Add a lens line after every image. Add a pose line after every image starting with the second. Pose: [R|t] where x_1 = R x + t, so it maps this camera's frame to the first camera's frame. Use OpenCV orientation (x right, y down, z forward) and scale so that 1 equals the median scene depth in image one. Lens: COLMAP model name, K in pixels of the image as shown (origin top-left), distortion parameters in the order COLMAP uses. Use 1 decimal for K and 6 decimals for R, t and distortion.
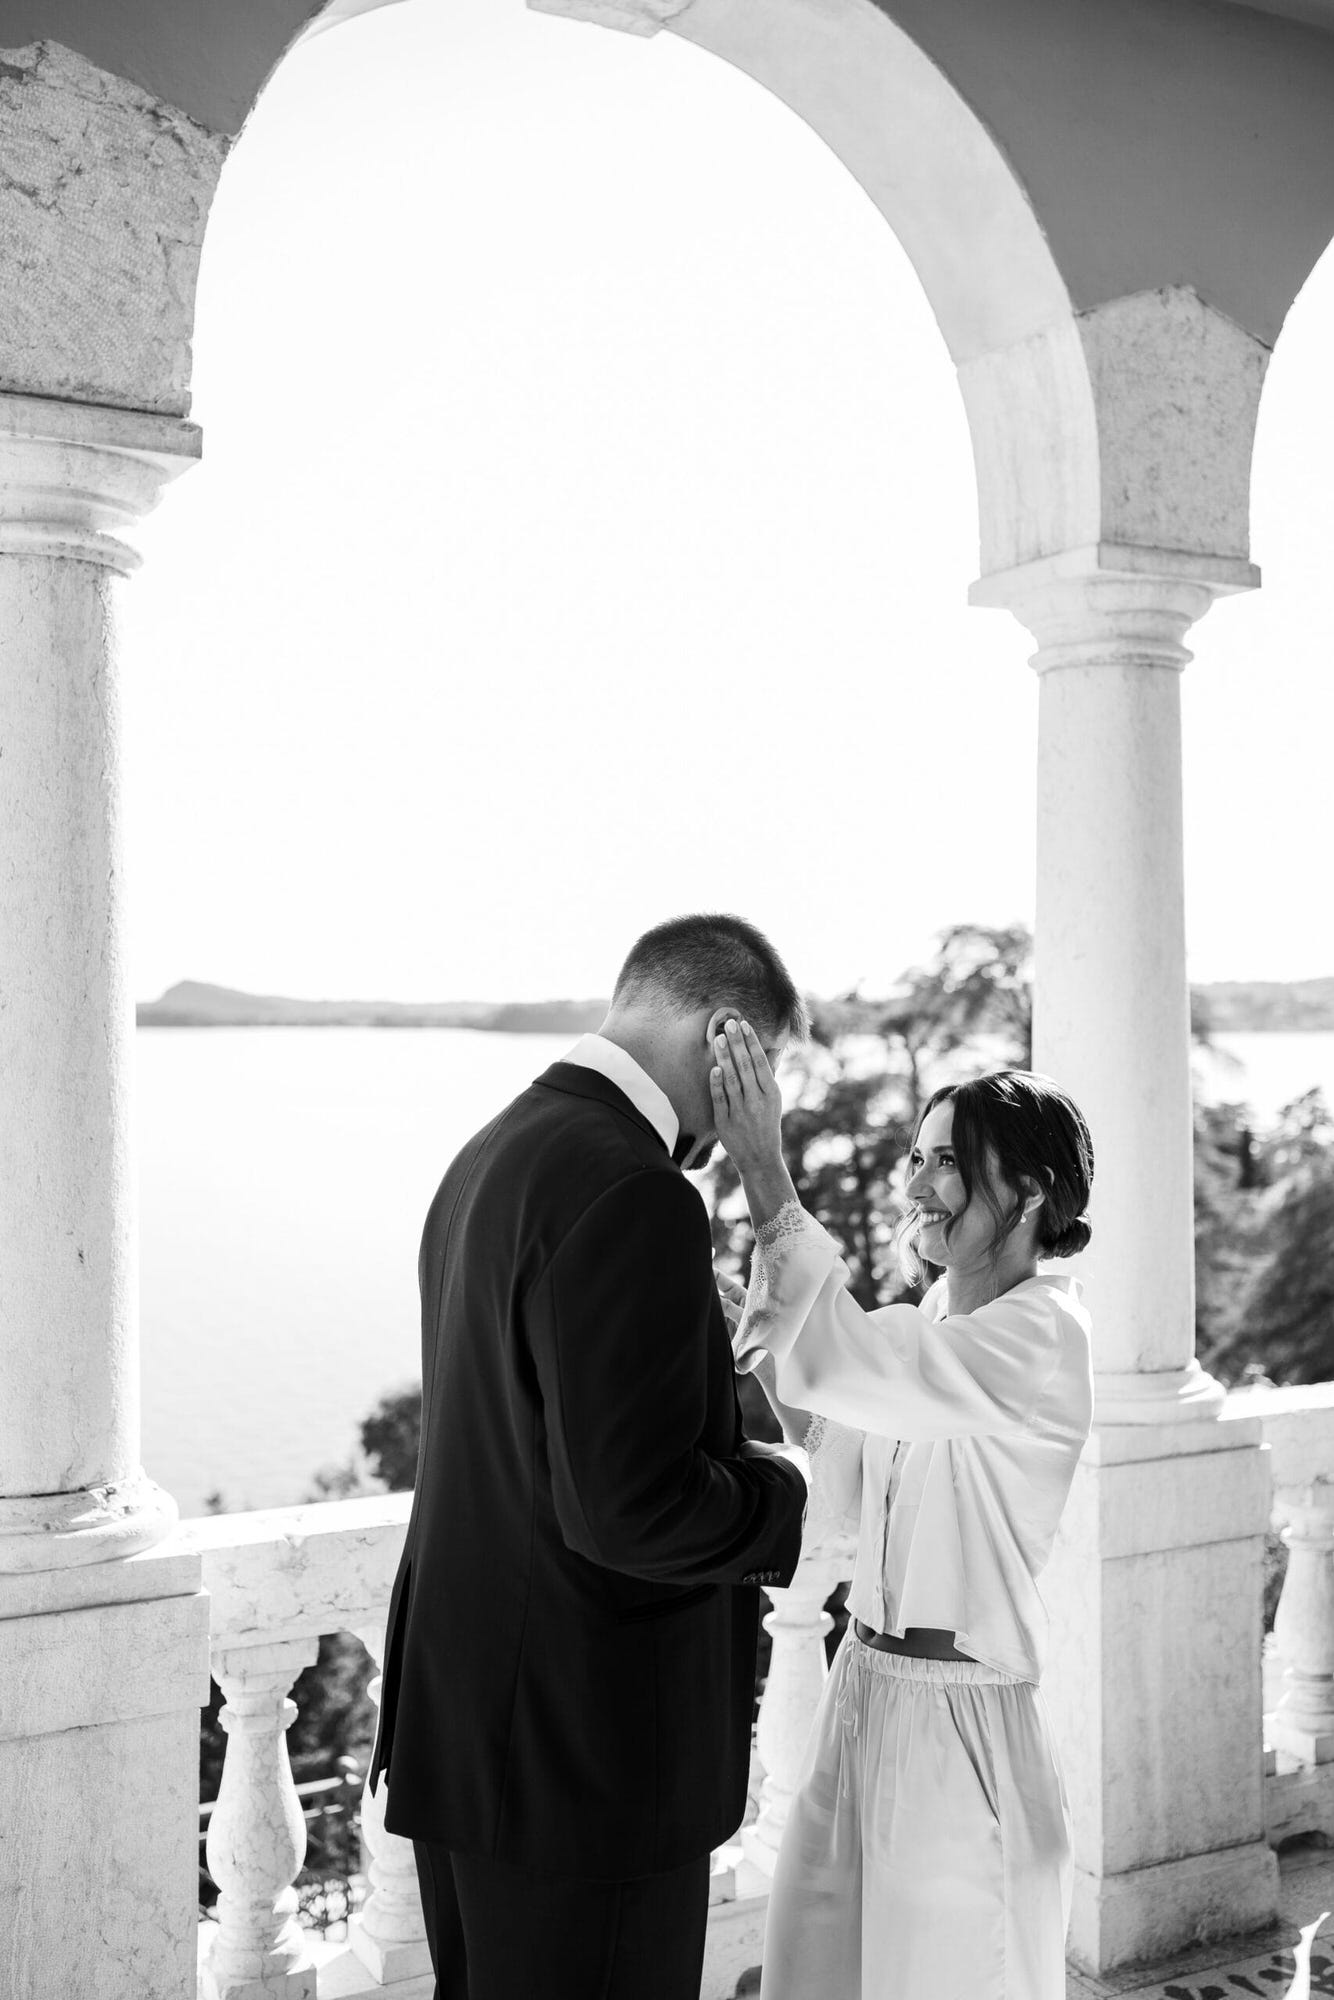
lens RADIAL K [[2038.3, 0, 677.1], [0, 2038.3, 1015.3], [0, 0, 1]] dist [0.005469, 0.000000]
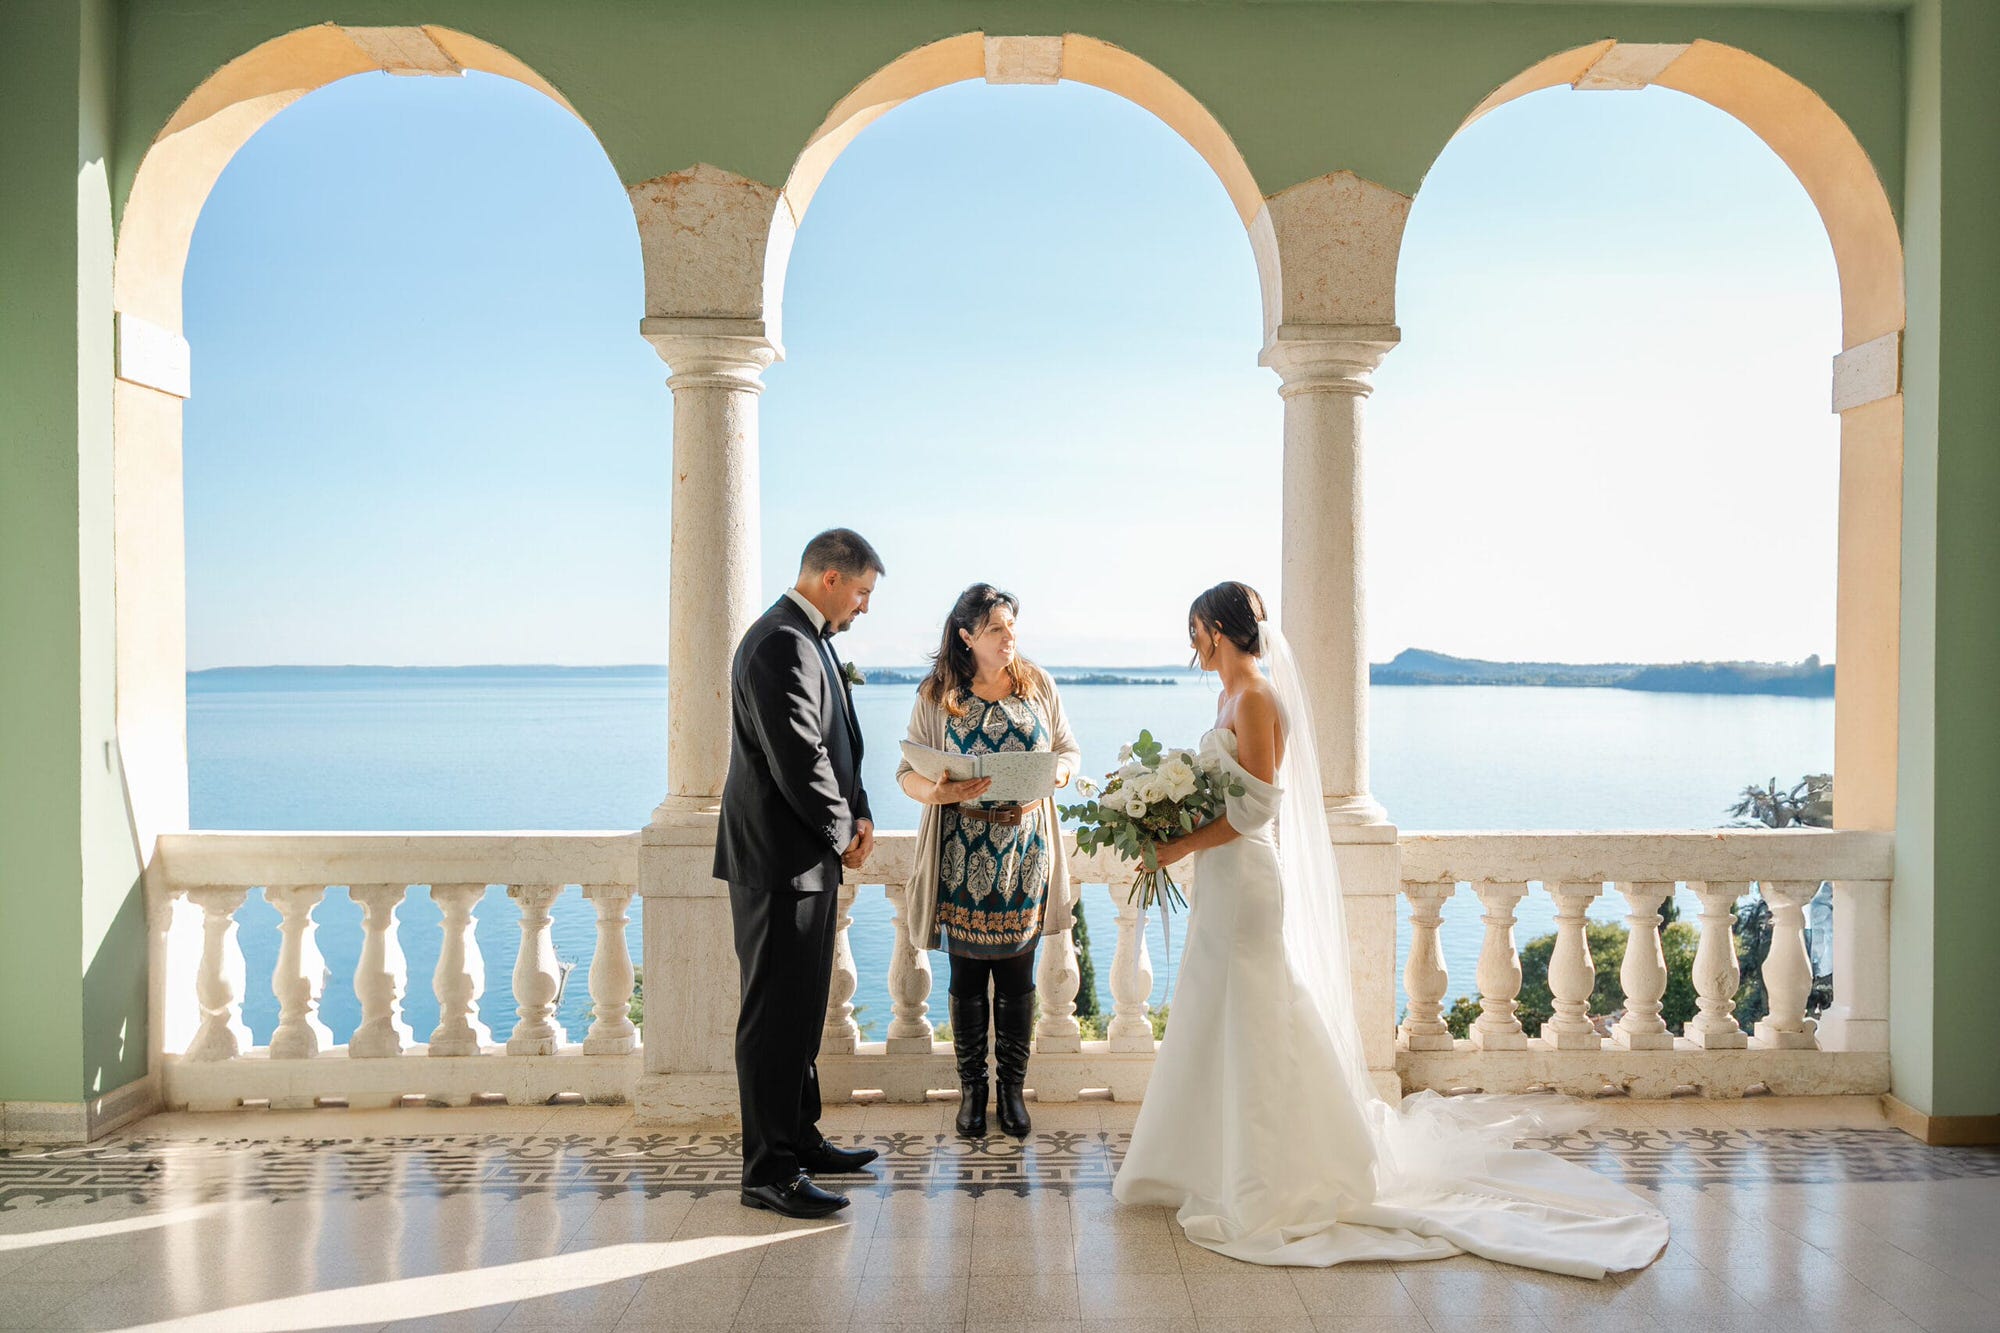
lens RADIAL K [[1353.6, 0, 1043.5], [0, 1353.6, 683.1], [0, 0, 1]] dist [-0.017228, 0.017807]
pose [[0.899289, 0.015714, -0.437073, 0.687010], [-0.005244, 0.999670, 0.025152, 0.064698], [0.437324, -0.020327, 0.899075, -0.195479]]
